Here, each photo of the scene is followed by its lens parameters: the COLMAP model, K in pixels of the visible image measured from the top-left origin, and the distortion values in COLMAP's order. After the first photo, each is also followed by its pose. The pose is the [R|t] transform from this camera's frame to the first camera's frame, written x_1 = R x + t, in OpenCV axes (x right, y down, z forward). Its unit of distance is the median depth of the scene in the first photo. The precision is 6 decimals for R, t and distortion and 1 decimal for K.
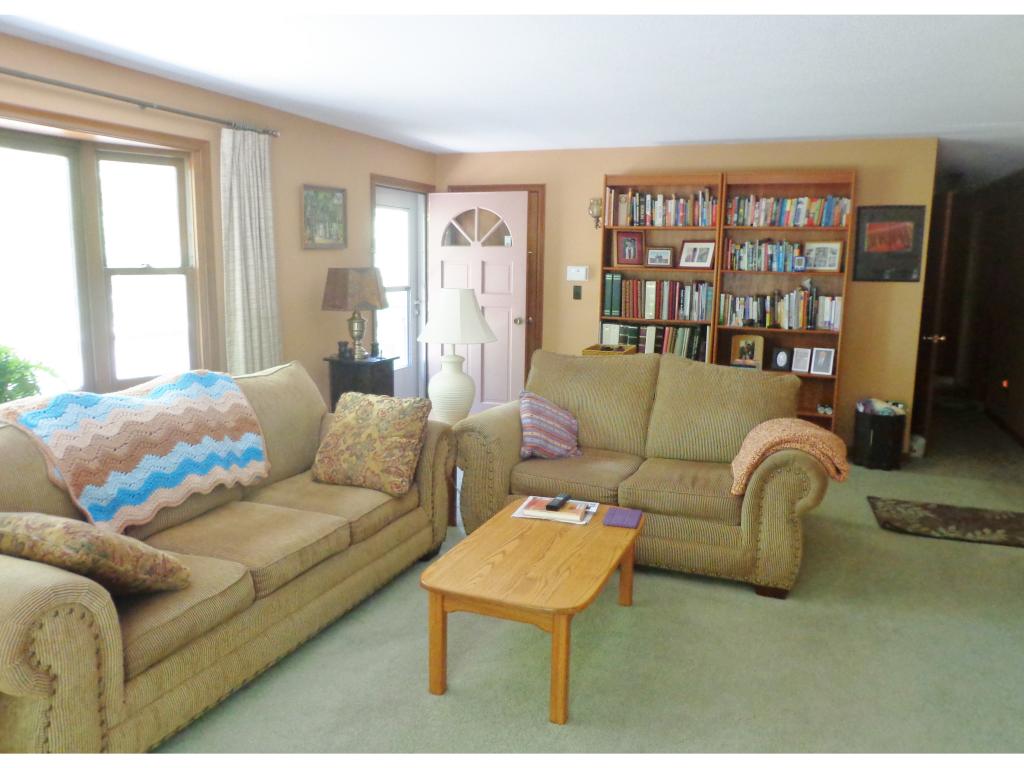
lens RADIAL K [[785.4, 0, 512.0], [0, 785.4, 384.0], [0, 0, 1]] dist [-0.001810, 0.003827]
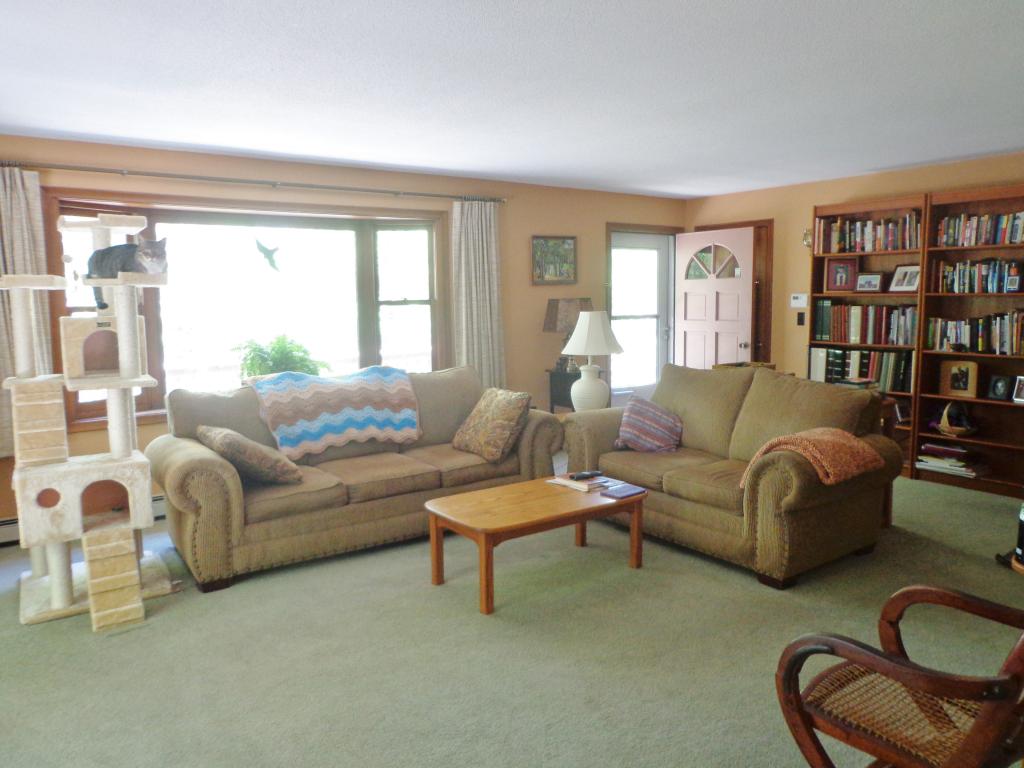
lens RADIAL K [[753.7, 0, 512.0], [0, 753.7, 384.0], [0, 0, 1]] dist [-0.037560, 0.068989]
pose [[0.843647, 0.038095, -0.535546, 0.341770], [-0.062461, 0.997670, -0.027428, 0.025066], [0.533253, 0.056590, 0.844061, -0.052391]]
